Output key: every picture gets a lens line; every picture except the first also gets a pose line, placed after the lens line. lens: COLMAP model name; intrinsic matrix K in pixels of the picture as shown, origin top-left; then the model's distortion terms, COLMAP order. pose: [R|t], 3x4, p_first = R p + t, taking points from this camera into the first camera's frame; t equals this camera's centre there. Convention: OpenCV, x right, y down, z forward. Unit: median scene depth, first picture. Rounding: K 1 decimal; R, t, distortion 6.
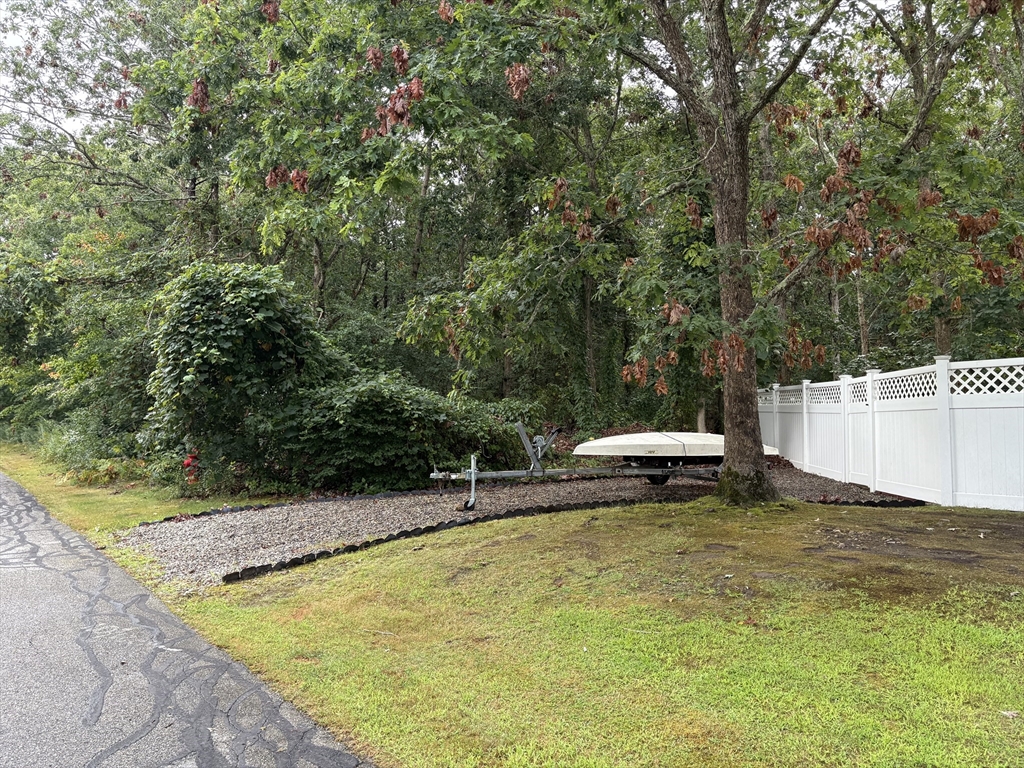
lens RADIAL K [[776.4, 0, 523.2], [0, 776.4, 362.2], [0, 0, 1]] dist [0.000052, -0.001497]
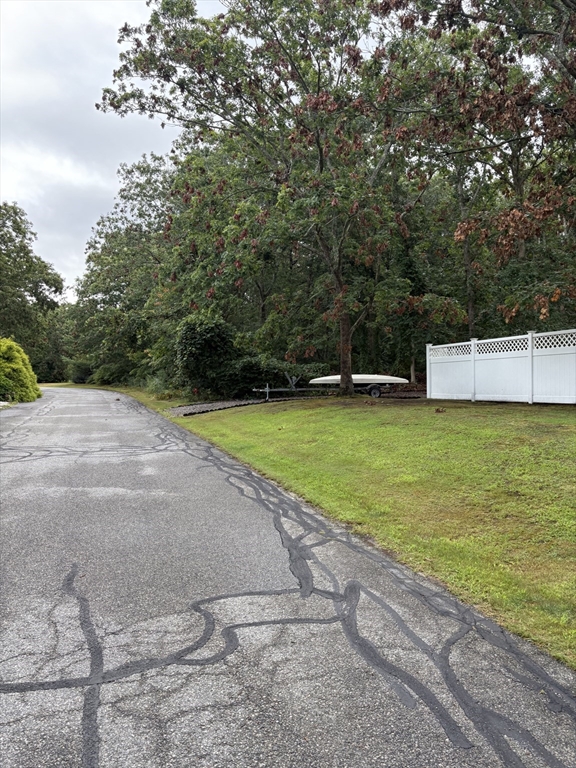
lens RADIAL K [[582.3, 0, 287.9], [0, 582.3, 384.0], [0, 0, 1]] dist [0.000052, -0.001497]
pose [[0.946201, -0.010966, -0.323394, 0.530041], [0.041121, 0.995398, 0.086561, -0.048913], [0.320957, -0.095202, 0.942297, -0.780370]]
